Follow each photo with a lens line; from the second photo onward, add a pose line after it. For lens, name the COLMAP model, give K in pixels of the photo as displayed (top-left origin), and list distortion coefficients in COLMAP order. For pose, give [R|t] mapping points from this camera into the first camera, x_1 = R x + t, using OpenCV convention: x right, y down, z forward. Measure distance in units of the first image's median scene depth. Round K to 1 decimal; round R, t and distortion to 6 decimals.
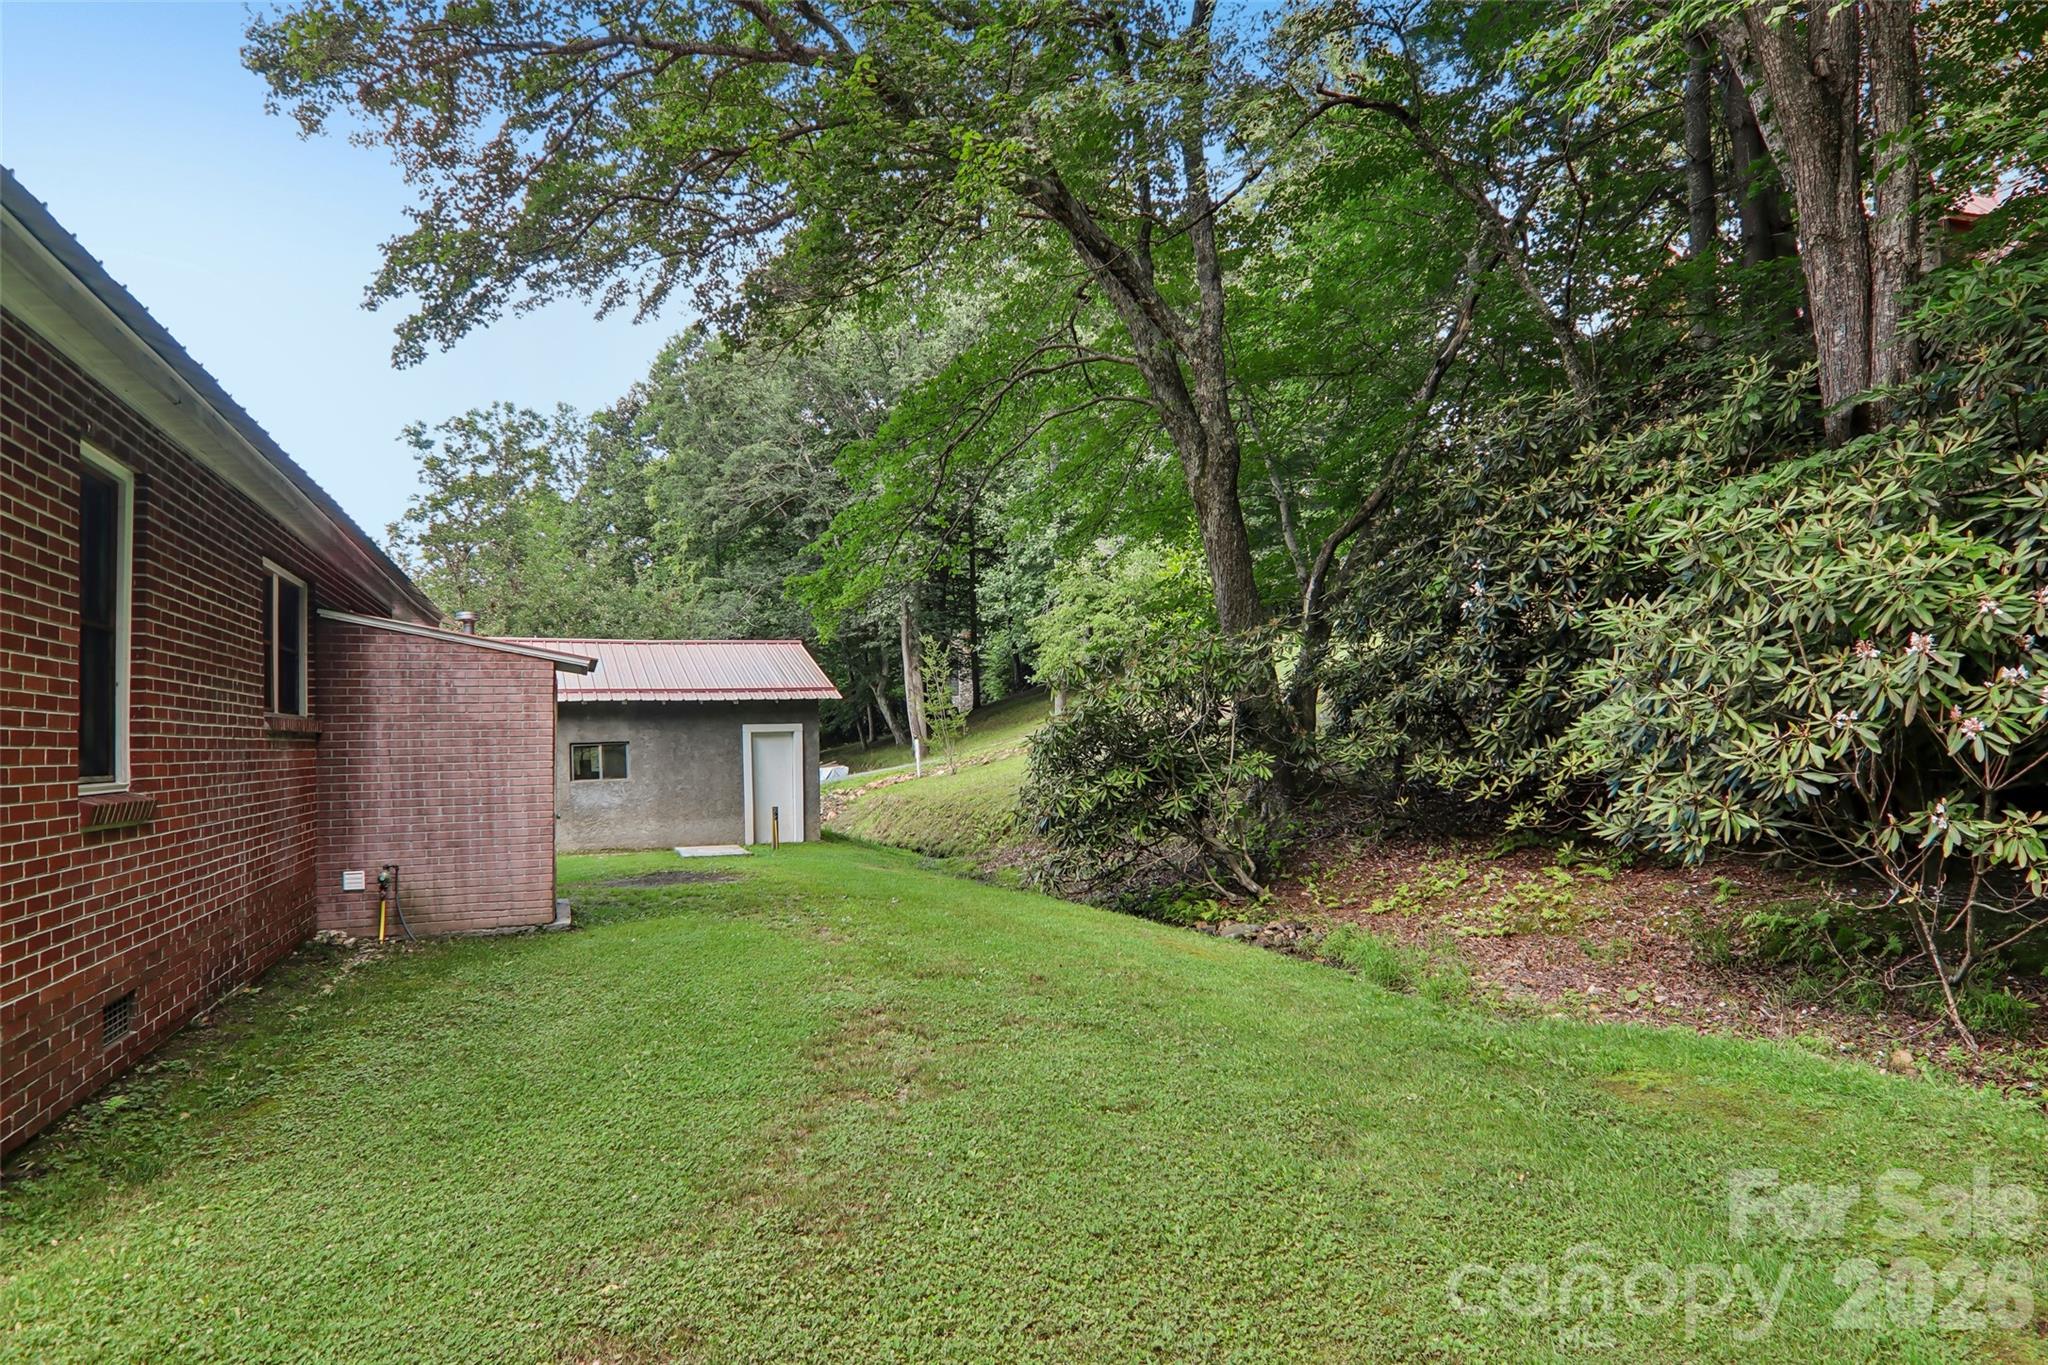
lens RADIAL K [[1132.7, 0, 1022.1], [0, 1132.7, 701.9], [0, 0, 1]] dist [-0.001762, -0.014065]
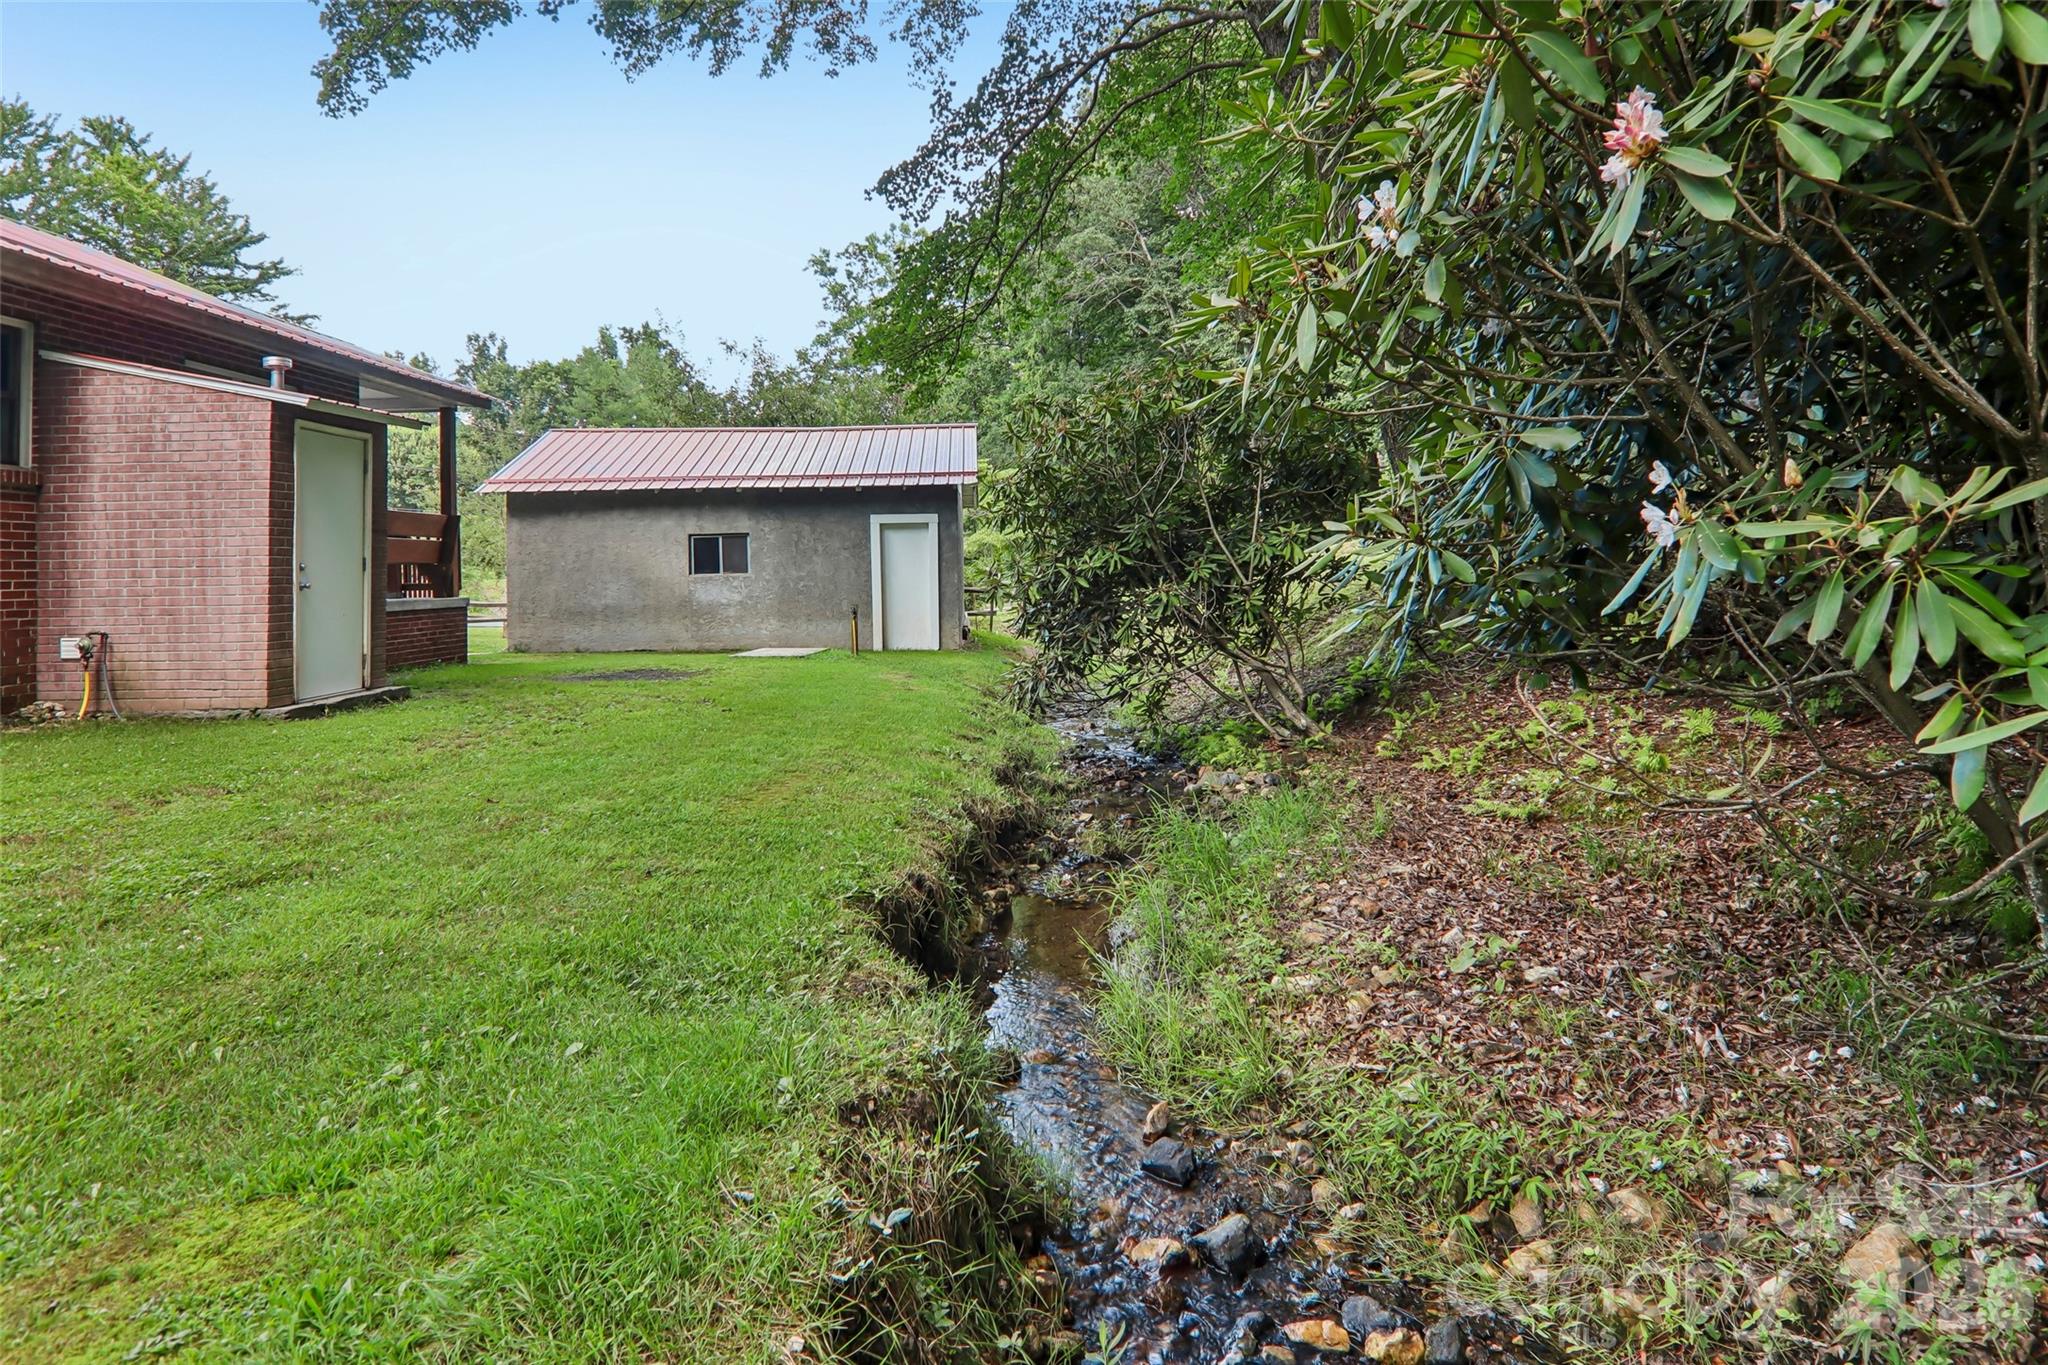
lens RADIAL K [[1201.6, 0, 1037.8], [0, 1201.6, 527.9], [0, 0, 1]] dist [-0.020138, -0.002367]
pose [[0.932064, -0.006030, -0.362242, 0.217449], [0.007154, 0.999973, 0.001762, 0.030098], [0.362222, -0.004233, 0.932082, 0.182410]]
